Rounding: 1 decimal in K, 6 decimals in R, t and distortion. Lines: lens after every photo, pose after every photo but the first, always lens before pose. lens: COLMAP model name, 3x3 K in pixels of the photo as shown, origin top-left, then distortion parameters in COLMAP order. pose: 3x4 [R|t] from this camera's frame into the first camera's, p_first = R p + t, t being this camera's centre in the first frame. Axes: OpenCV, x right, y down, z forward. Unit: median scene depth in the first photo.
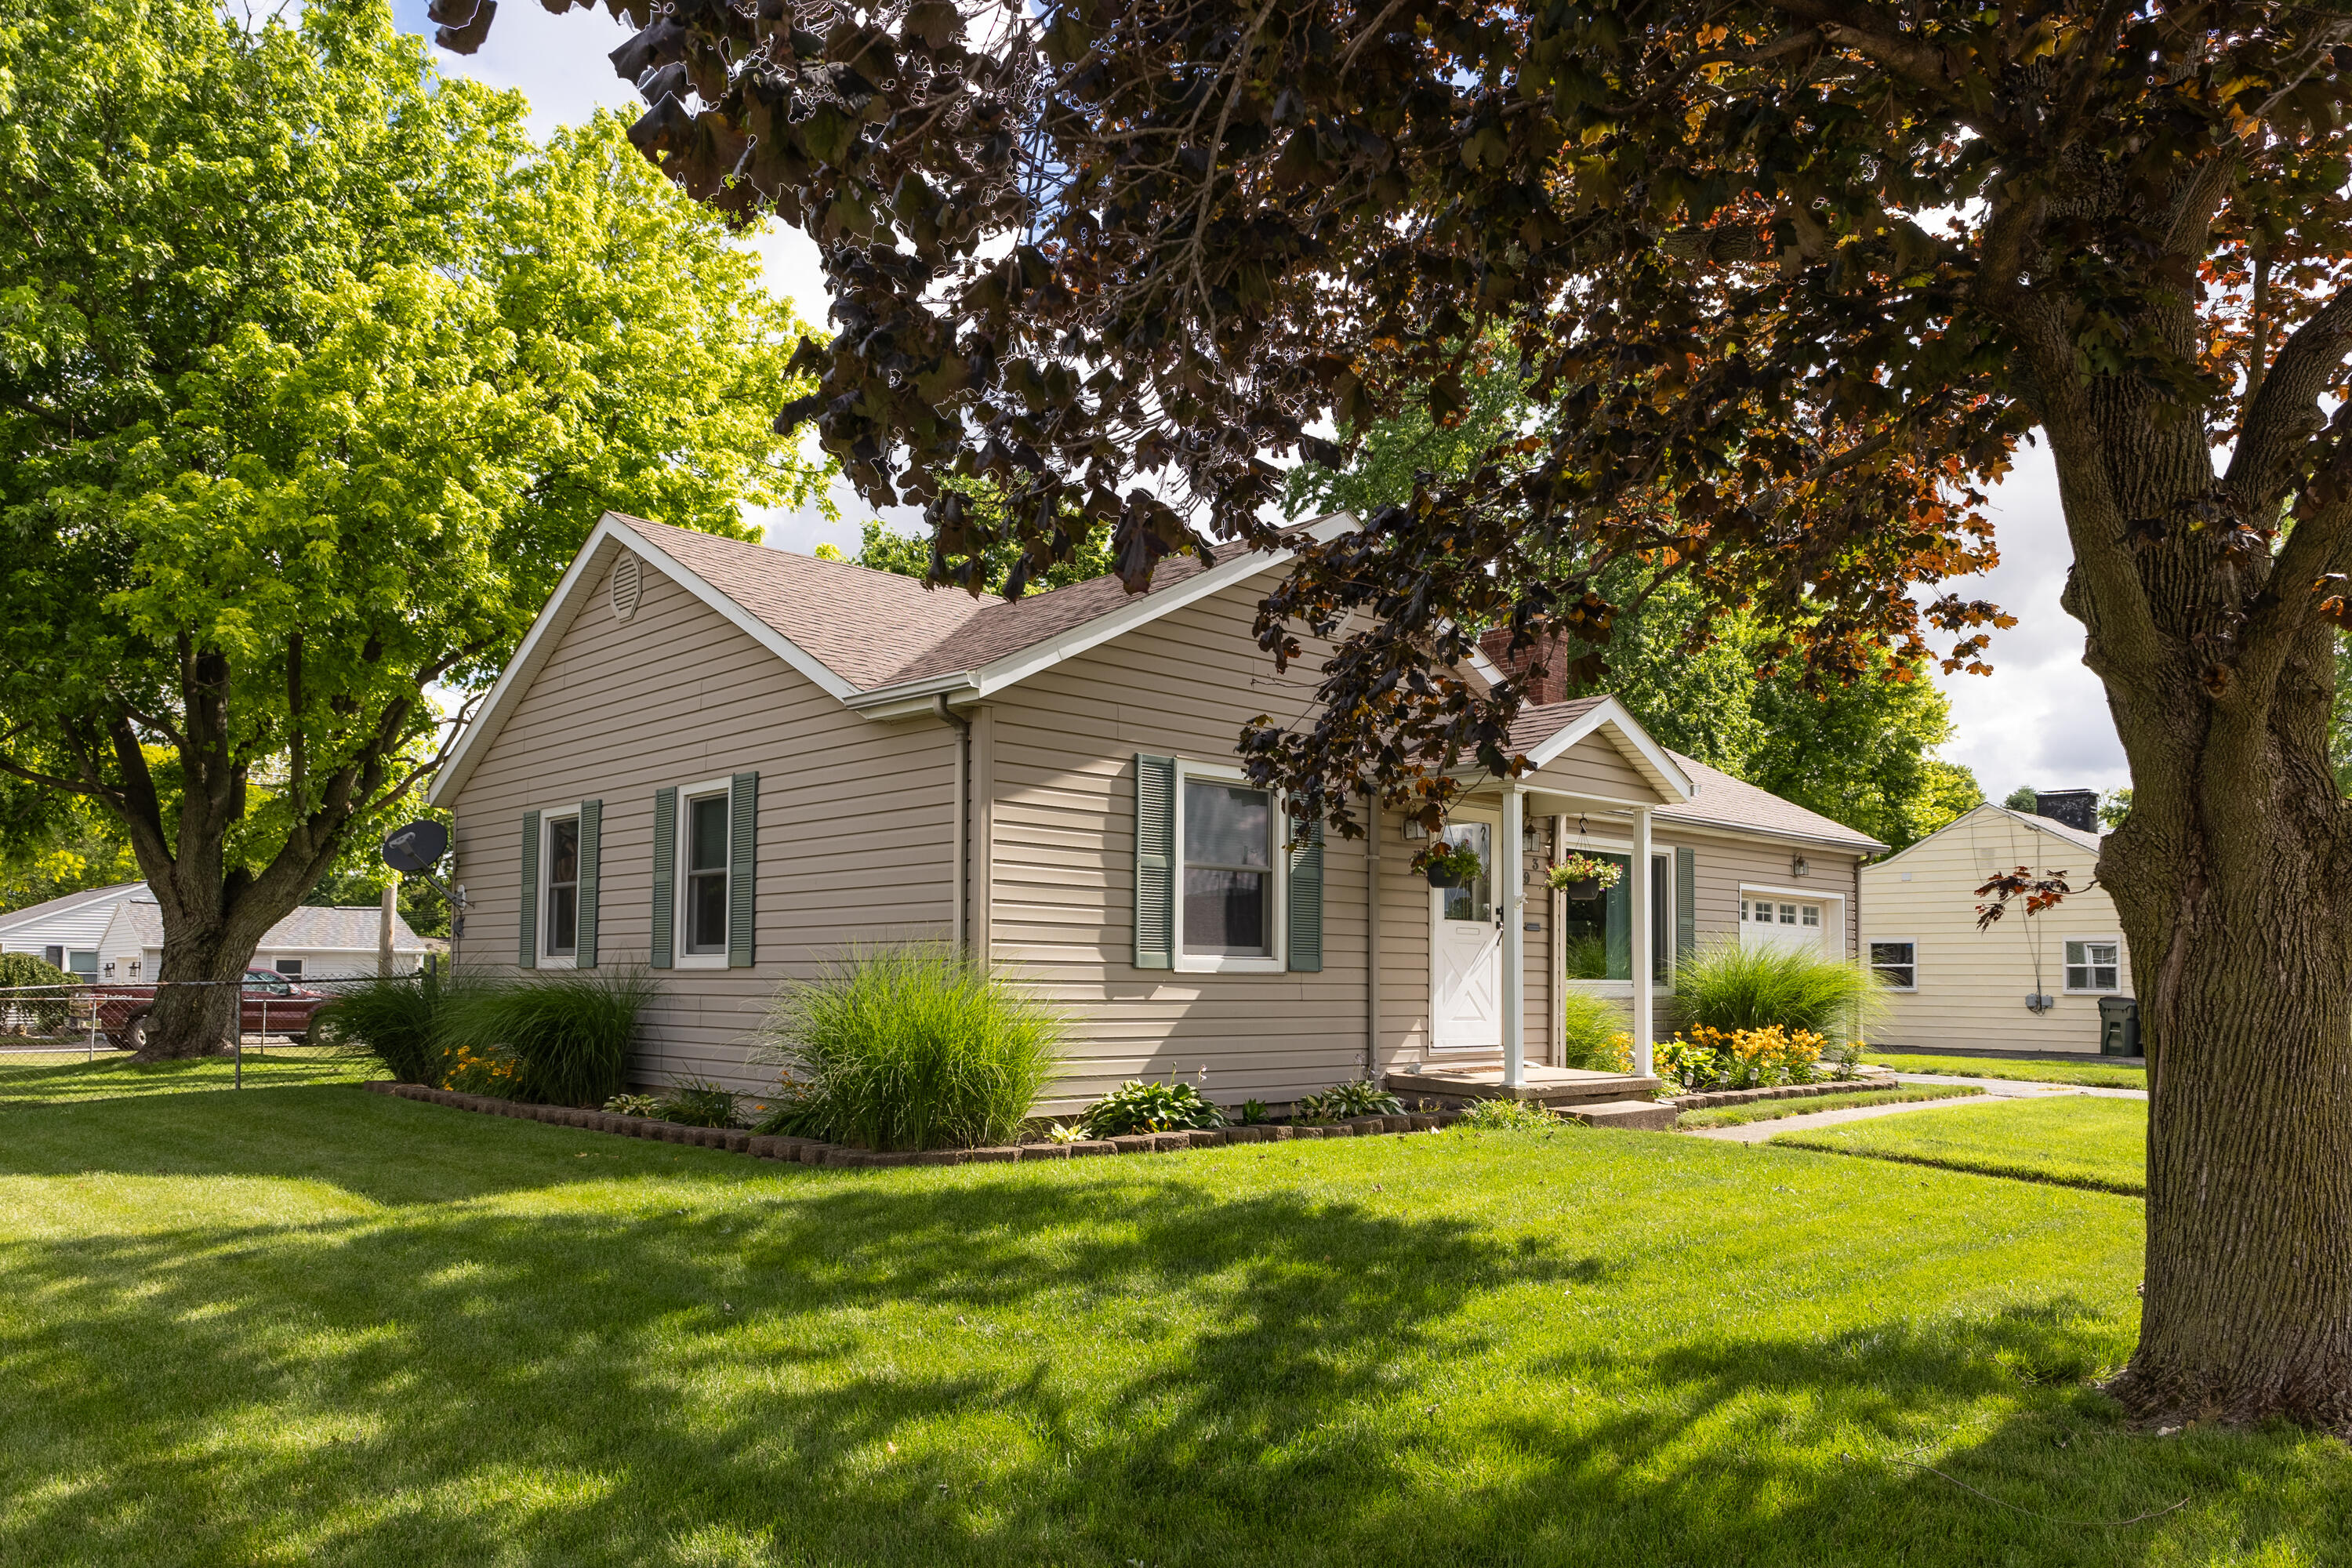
lens RADIAL K [[1655.7, 0, 1176.0], [0, 1655.7, 784.0], [0, 0, 1]] dist [-0.006925, -0.001309]
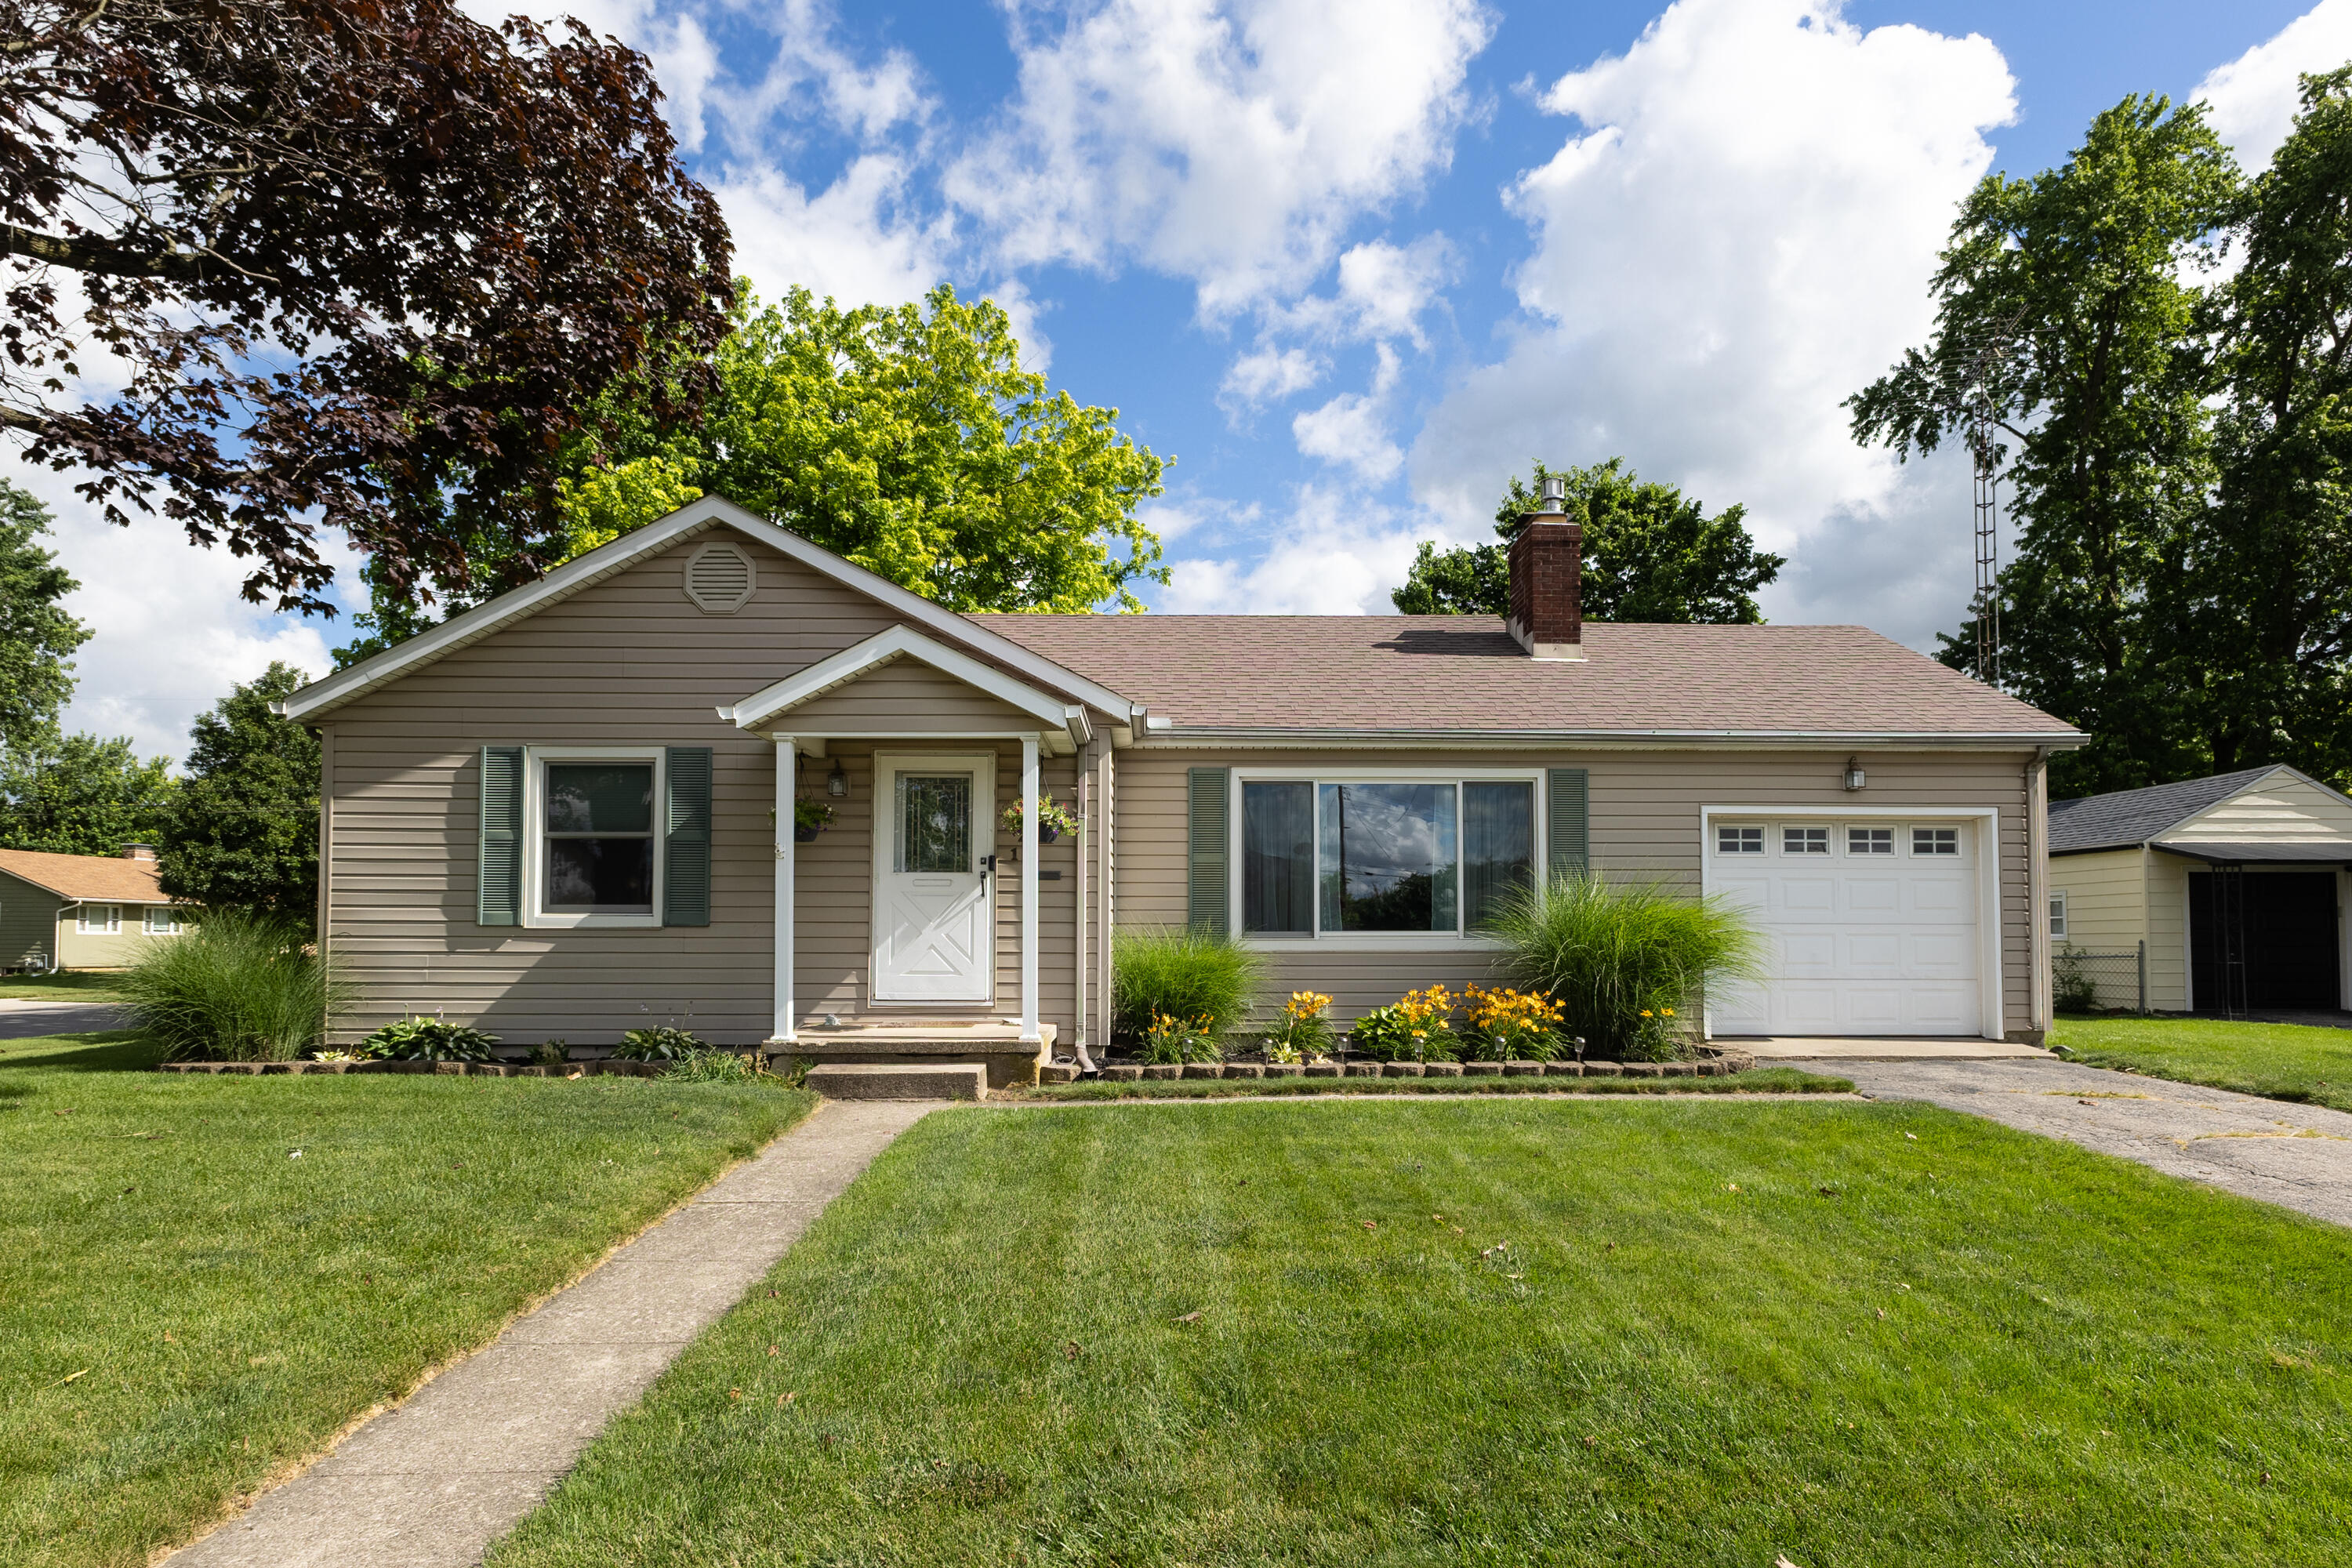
lens RADIAL K [[1322.1, 0, 1176.0], [0, 1322.1, 784.0], [0, 0, 1]] dist [-0.030125, 0.000334]
pose [[0.746105, -0.094229, -0.659127, 0.957063], [0.086893, 0.995249, -0.043922, 0.092245], [0.660134, -0.024503, 0.750748, 0.605797]]
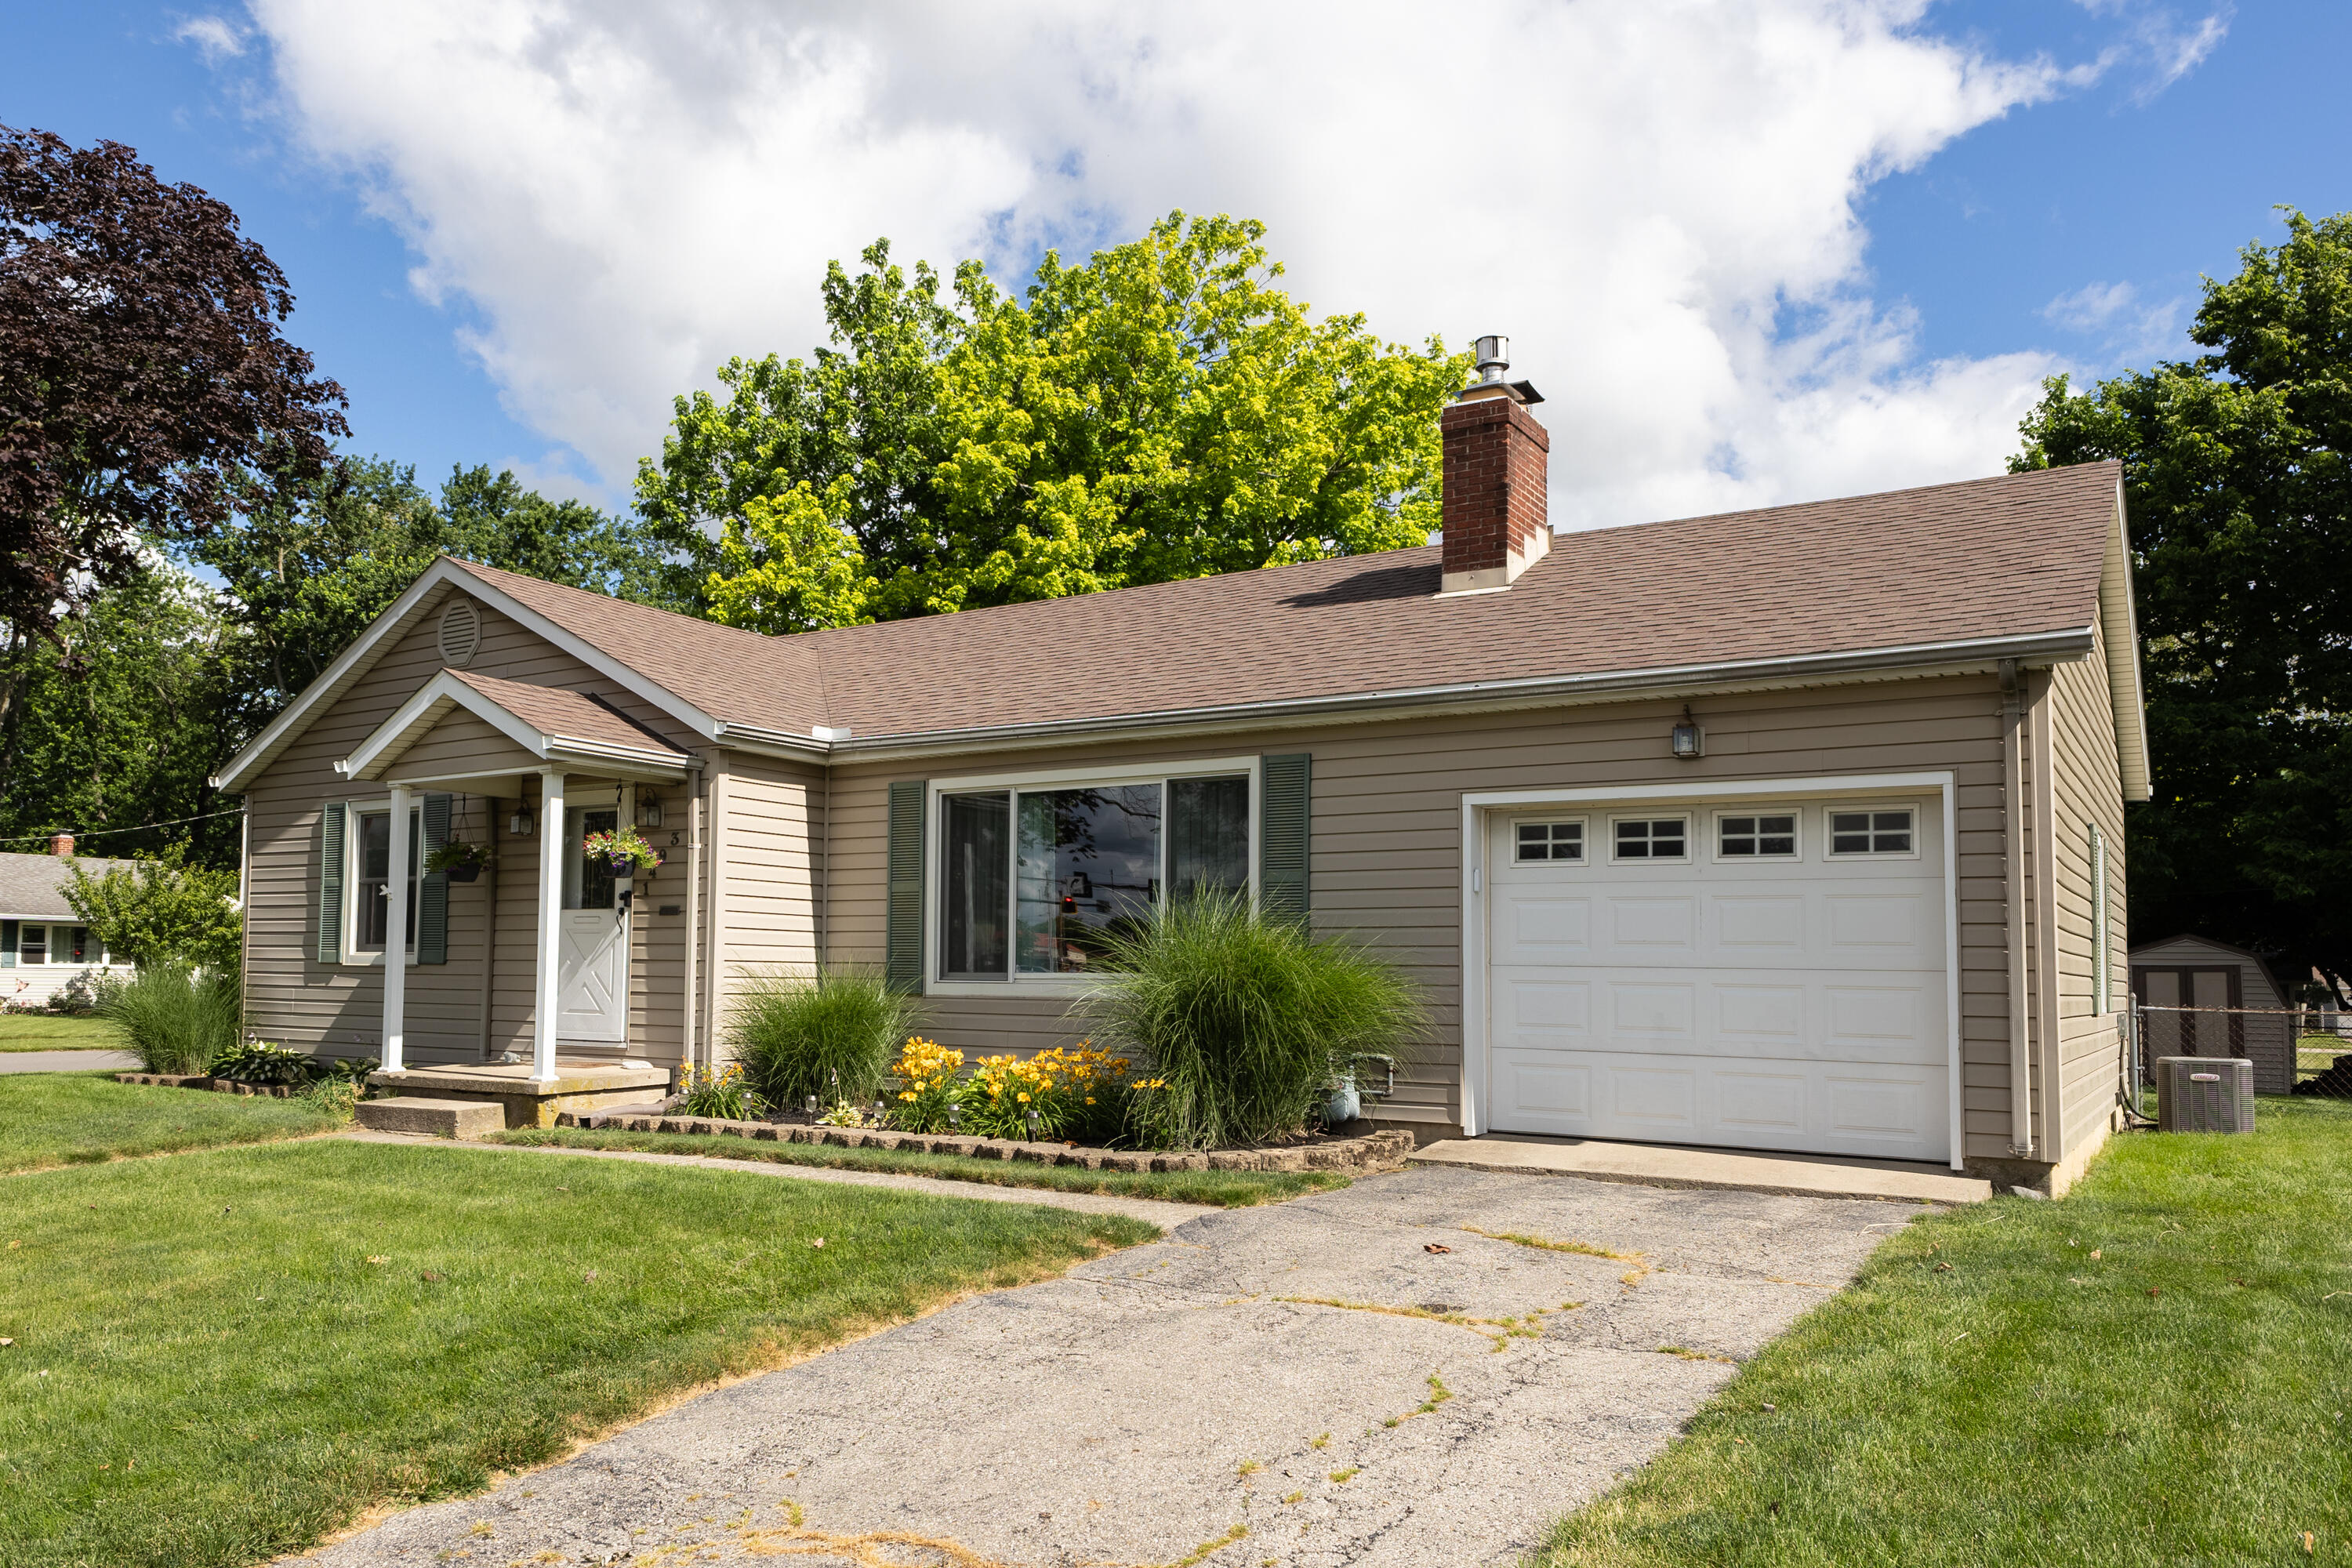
lens RADIAL K [[1655.7, 0, 1176.0], [0, 1655.7, 784.0], [0, 0, 1]] dist [-0.006925, -0.001309]
pose [[0.246713, -0.123308, -0.961212, 1.420960], [0.104496, 0.989474, -0.100113, 0.169958], [0.963438, -0.075743, 0.257001, 1.299006]]
